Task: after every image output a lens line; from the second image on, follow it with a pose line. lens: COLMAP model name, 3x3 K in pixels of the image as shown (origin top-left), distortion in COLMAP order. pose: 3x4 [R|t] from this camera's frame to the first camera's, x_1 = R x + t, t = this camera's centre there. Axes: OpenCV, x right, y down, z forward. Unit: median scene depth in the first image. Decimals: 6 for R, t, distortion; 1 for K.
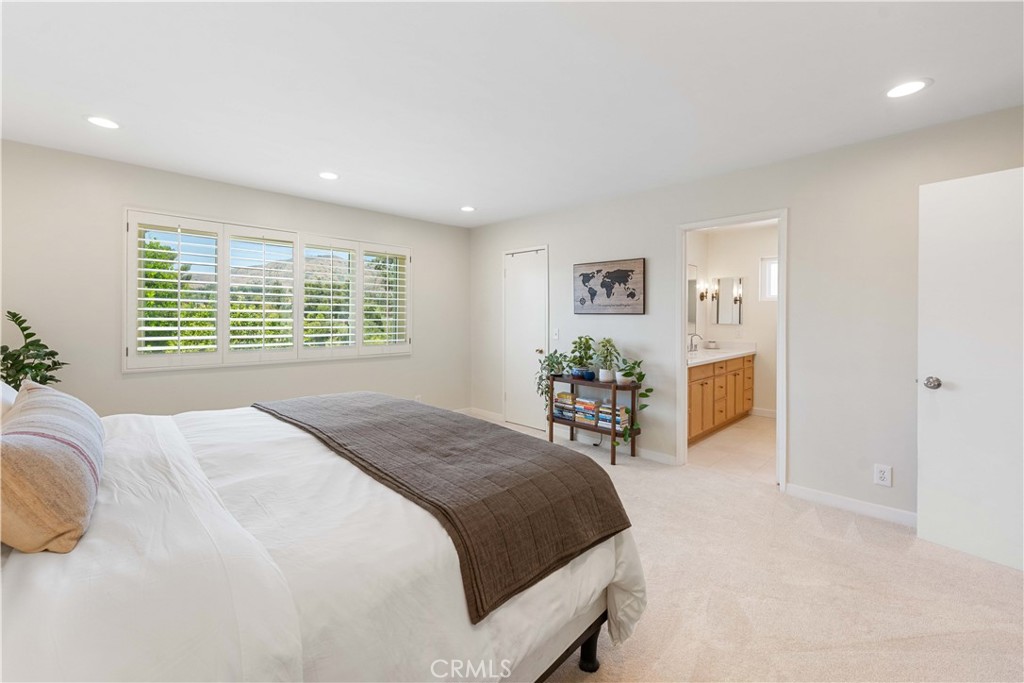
lens RADIAL K [[422.7, 0, 523.3], [0, 422.7, 311.5], [0, 0, 1]] dist [0.000316, -0.000219]
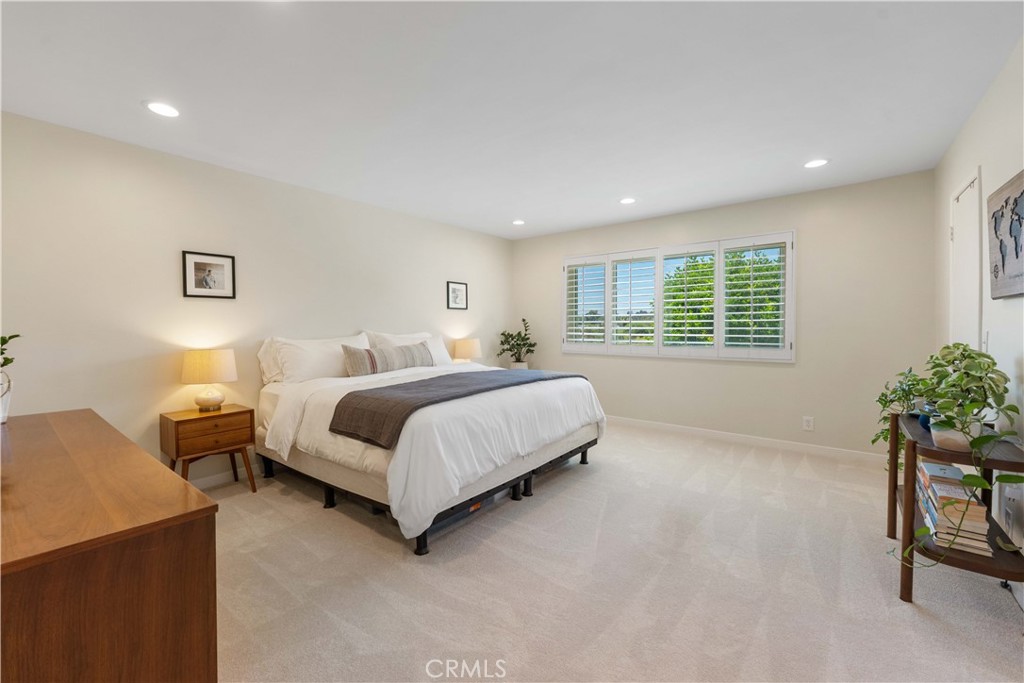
lens RADIAL K [[422.7, 0, 514.6], [0, 422.7, 332.9], [0, 0, 1]] dist [0.000316, -0.000219]
pose [[0.107440, 0.005089, -0.994199, 0.557525], [0.003232, 0.999980, 0.005468, 0.040782], [0.994206, -0.003800, 0.107421, 0.418413]]
